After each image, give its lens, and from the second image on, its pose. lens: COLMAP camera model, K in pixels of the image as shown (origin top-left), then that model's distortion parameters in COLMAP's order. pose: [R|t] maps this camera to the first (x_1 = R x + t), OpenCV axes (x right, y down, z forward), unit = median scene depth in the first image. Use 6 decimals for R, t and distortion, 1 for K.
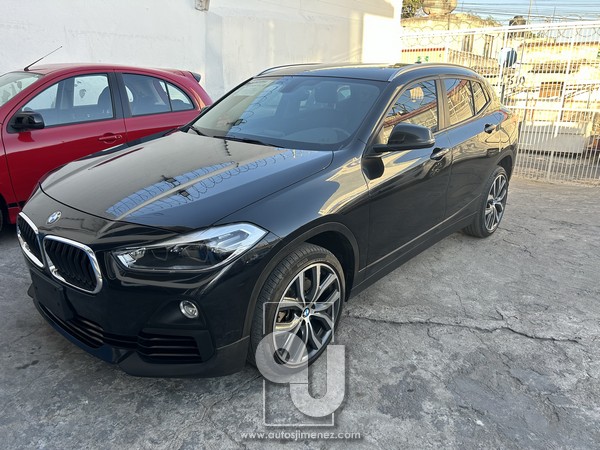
lens RADIAL K [[454.3, 0, 297.9], [0, 454.3, 225.8], [0, 0, 1]] dist [0.008385, 0.000214]
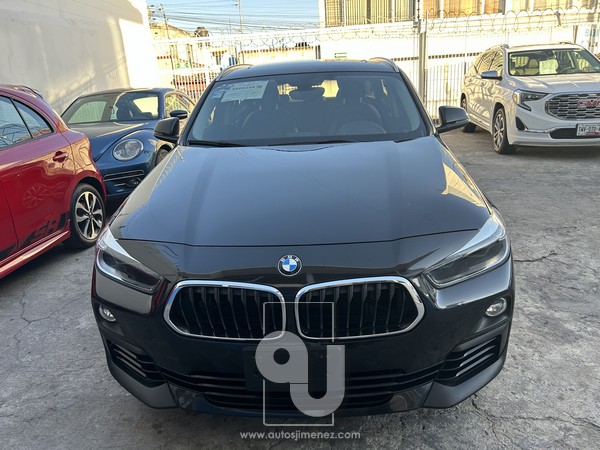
lens RADIAL K [[454.3, 0, 297.9], [0, 454.3, 225.8], [0, 0, 1]] dist [0.008385, 0.000214]
pose [[0.790394, -0.236412, 0.565144, -0.206711], [0.248341, 0.966983, 0.057187, -0.025898], [-0.560004, 0.095148, 0.823008, 0.086740]]
